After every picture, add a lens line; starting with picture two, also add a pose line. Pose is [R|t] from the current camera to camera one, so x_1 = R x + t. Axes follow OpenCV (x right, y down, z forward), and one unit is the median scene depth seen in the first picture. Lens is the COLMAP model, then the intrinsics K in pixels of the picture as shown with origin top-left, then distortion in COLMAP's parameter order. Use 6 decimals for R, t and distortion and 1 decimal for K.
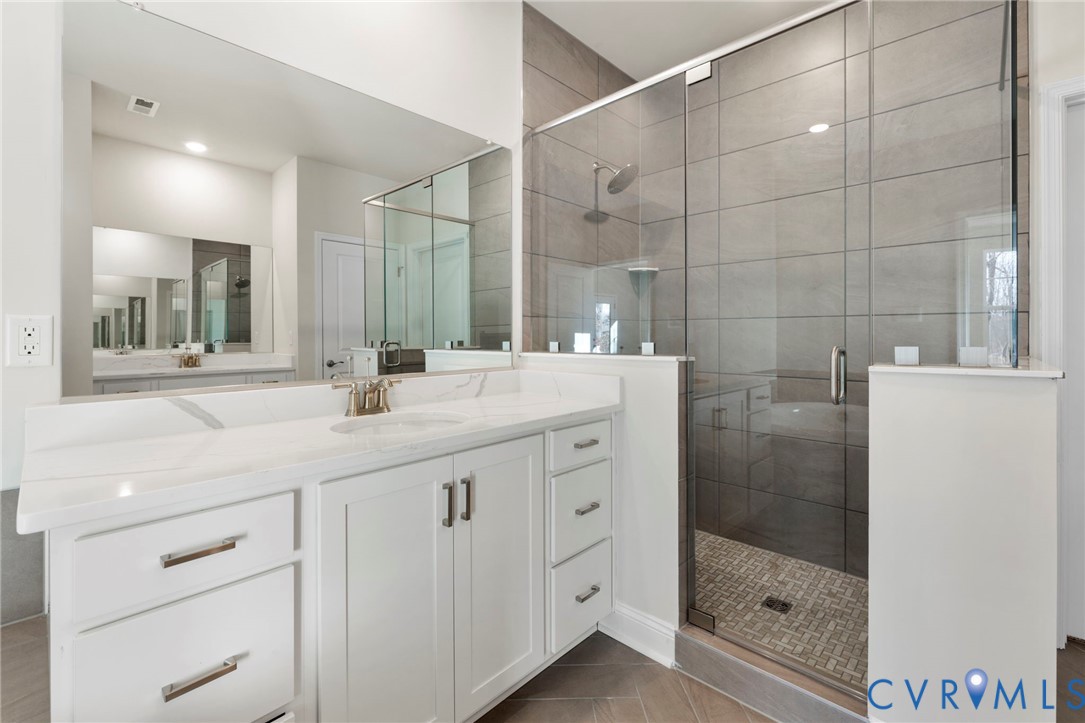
lens RADIAL K [[470.1, 0, 544.7], [0, 470.1, 337.8], [0, 0, 1]] dist [-0.001766, -0.000013]
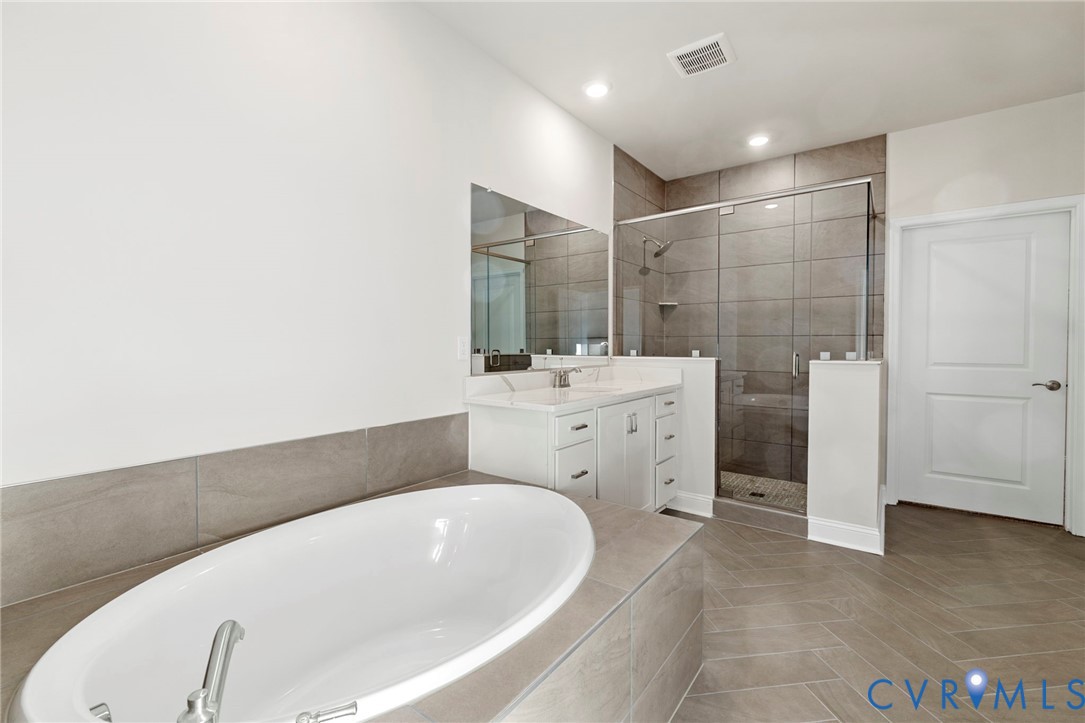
lens RADIAL K [[470.1, 0, 541.8], [0, 470.1, 353.6], [0, 0, 1]] dist [-0.001766, -0.000013]
pose [[0.993378, 0.003527, 0.114840, -0.492962], [-0.005107, 0.999896, 0.013464, 0.000414], [-0.114780, -0.013962, 0.993293, -0.637303]]
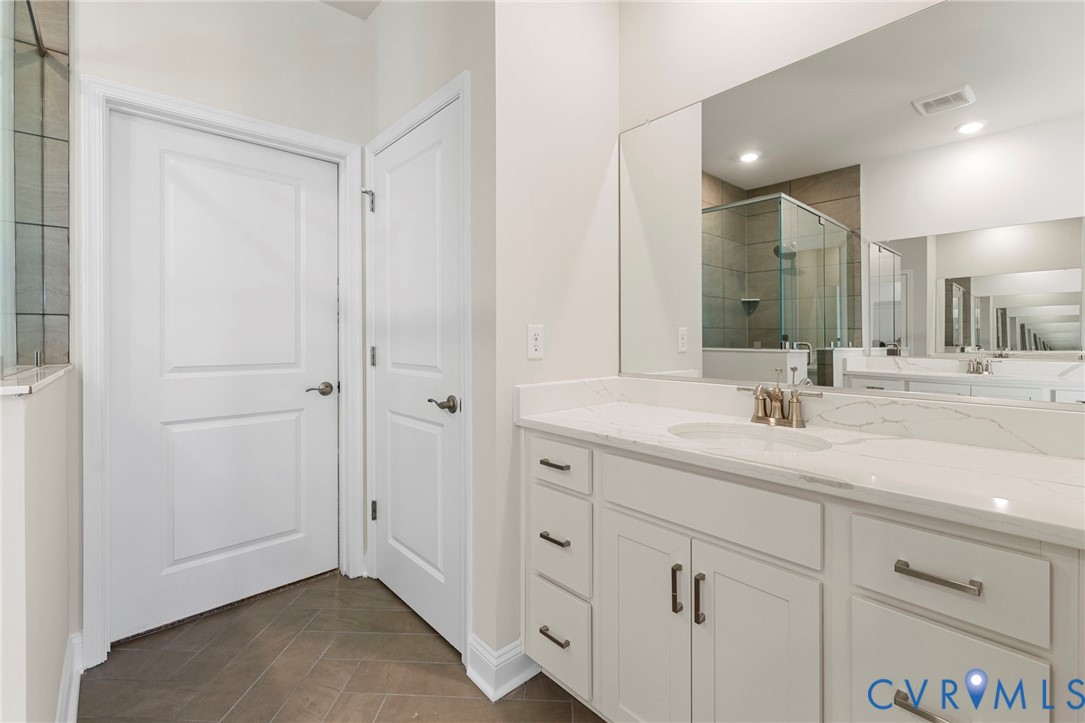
lens RADIAL K [[470.1, 0, 530.0], [0, 470.1, 337.0], [0, 0, 1]] dist [-0.001766, -0.000013]
pose [[0.092969, 0.005045, 0.995656, 0.175360], [0.007400, 0.999956, -0.005757, -0.000837], [-0.995642, 0.007903, 0.092927, 0.023998]]
